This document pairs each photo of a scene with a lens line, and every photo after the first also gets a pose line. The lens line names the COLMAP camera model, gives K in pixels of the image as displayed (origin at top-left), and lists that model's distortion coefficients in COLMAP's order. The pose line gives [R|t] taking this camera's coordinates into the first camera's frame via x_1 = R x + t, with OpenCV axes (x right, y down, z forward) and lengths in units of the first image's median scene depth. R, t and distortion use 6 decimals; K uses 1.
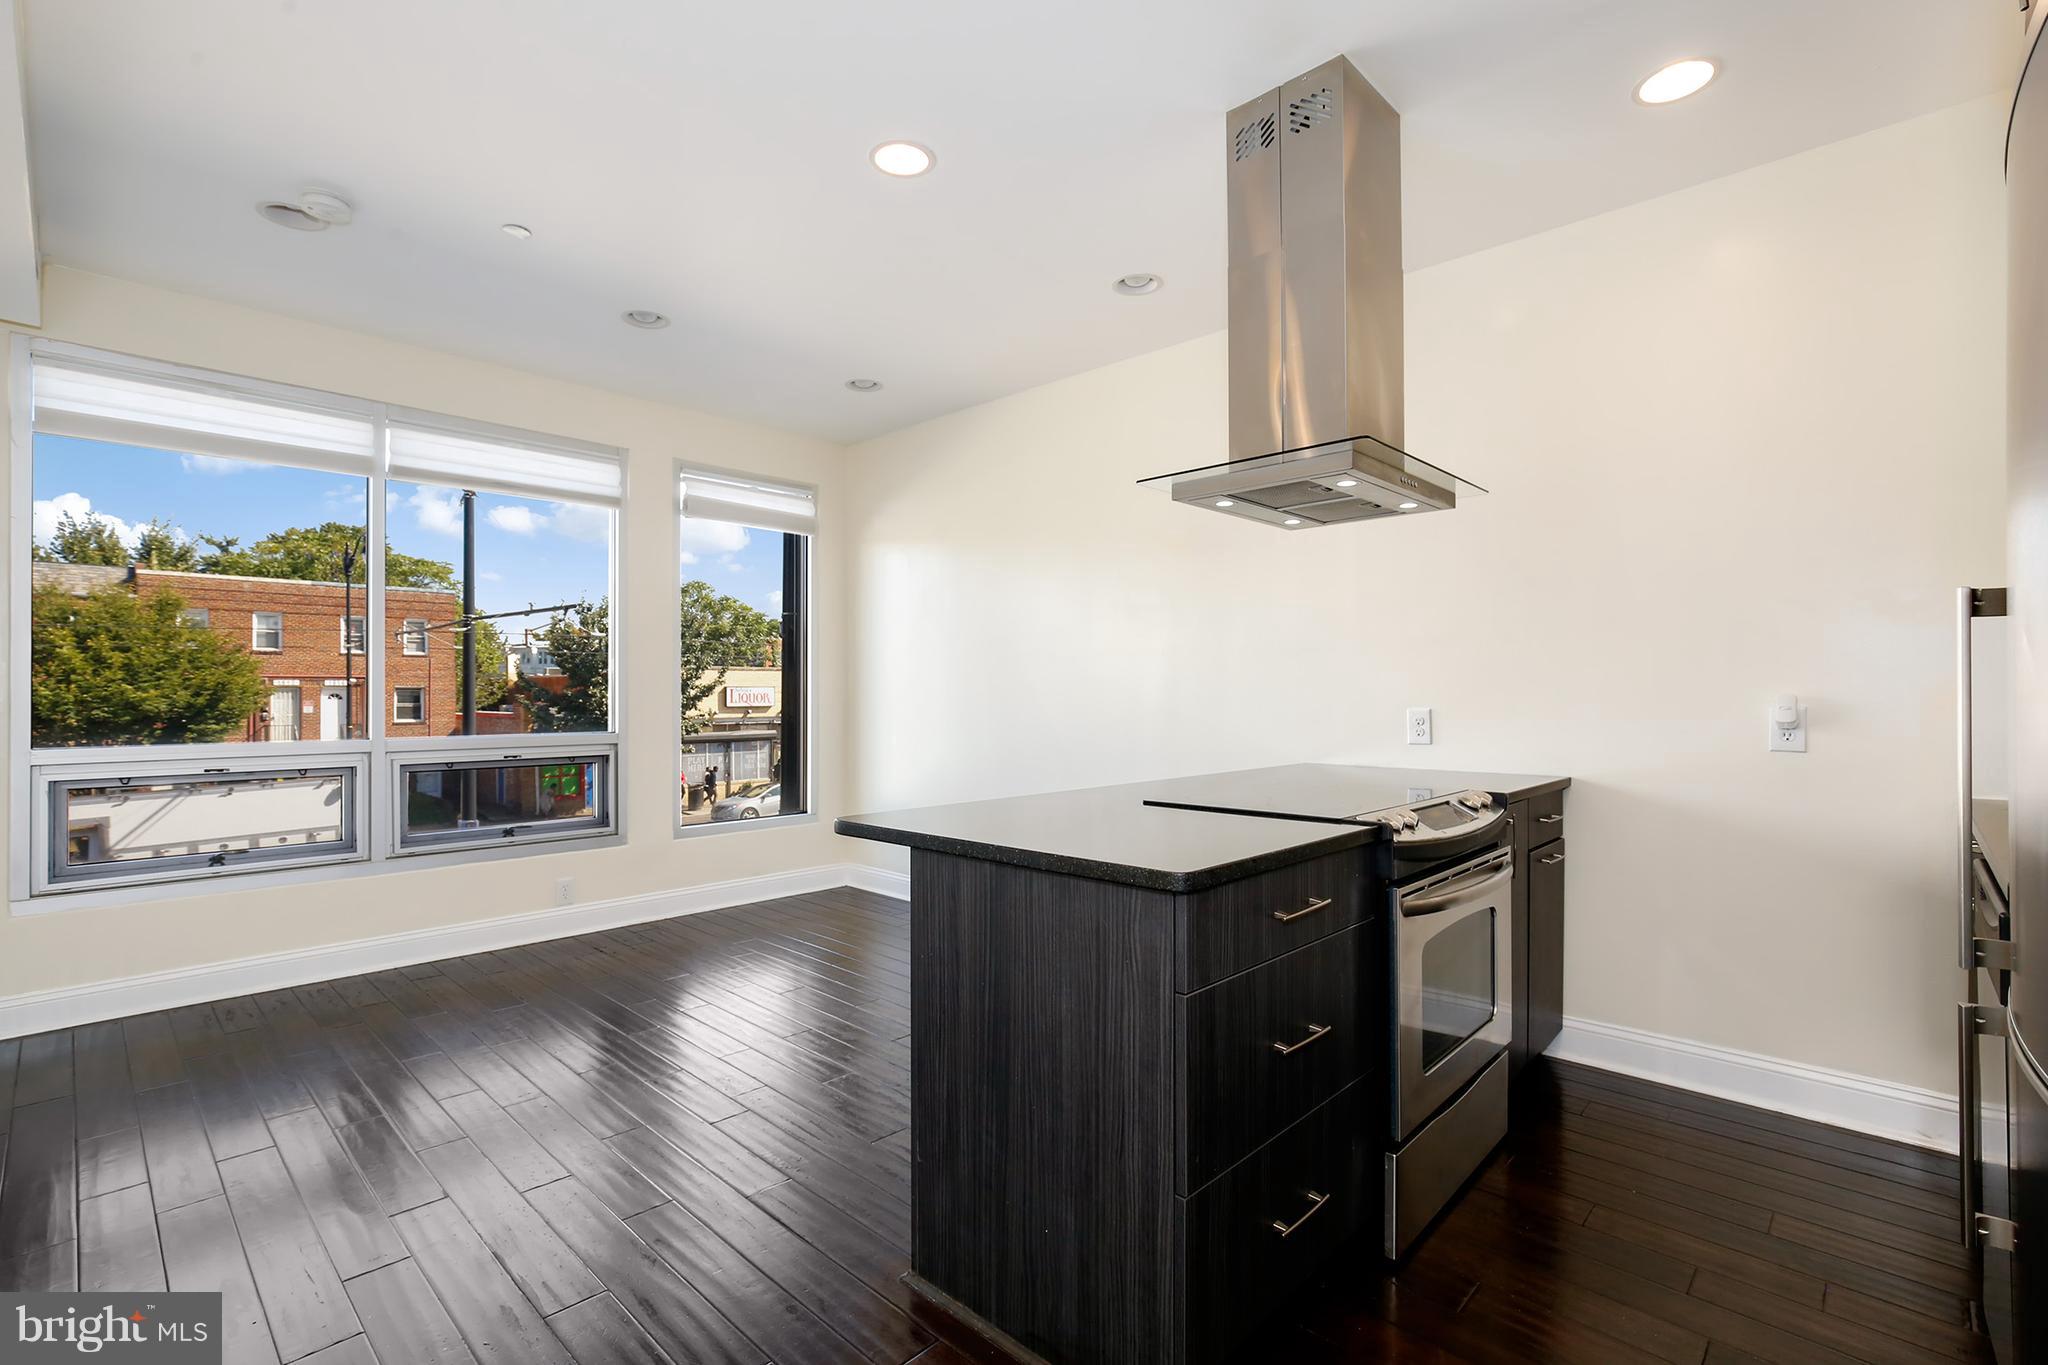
lens RADIAL K [[934.2, 0, 1017.1], [0, 934.2, 689.2], [0, 0, 1]] dist [-0.013071, 0.003885]
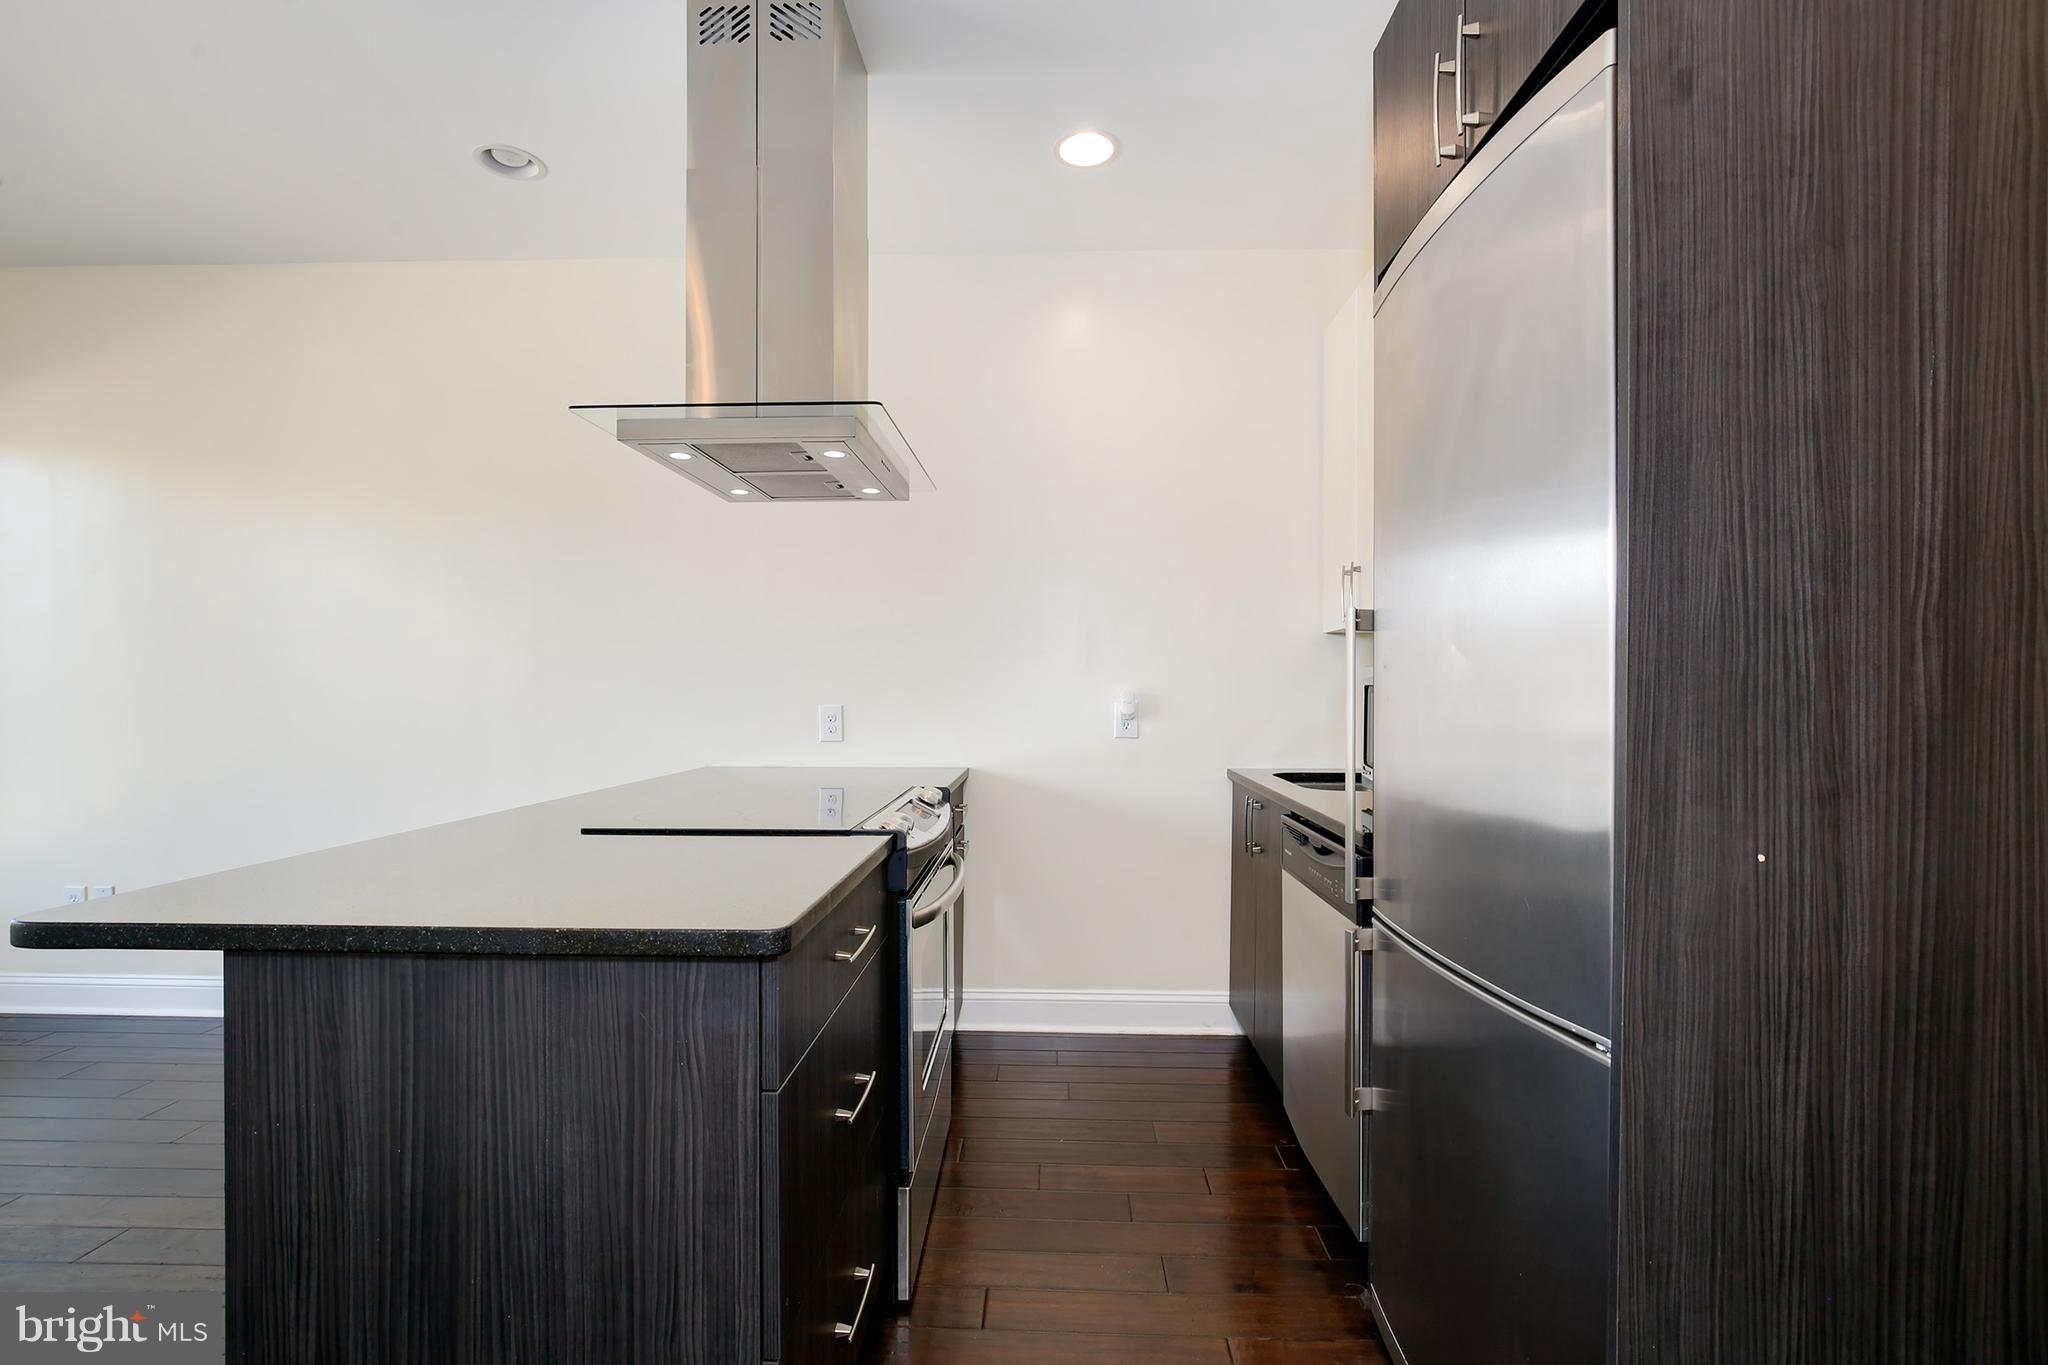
lens RADIAL K [[934.2, 0, 1016.2], [0, 934.2, 693.2], [0, 0, 1]] dist [-0.013071, 0.003885]
pose [[0.740375, 0.000009, 0.672194, -0.154636], [-0.006553, 0.999953, 0.007203, 0.001742], [-0.672163, -0.009738, 0.740340, 0.276339]]
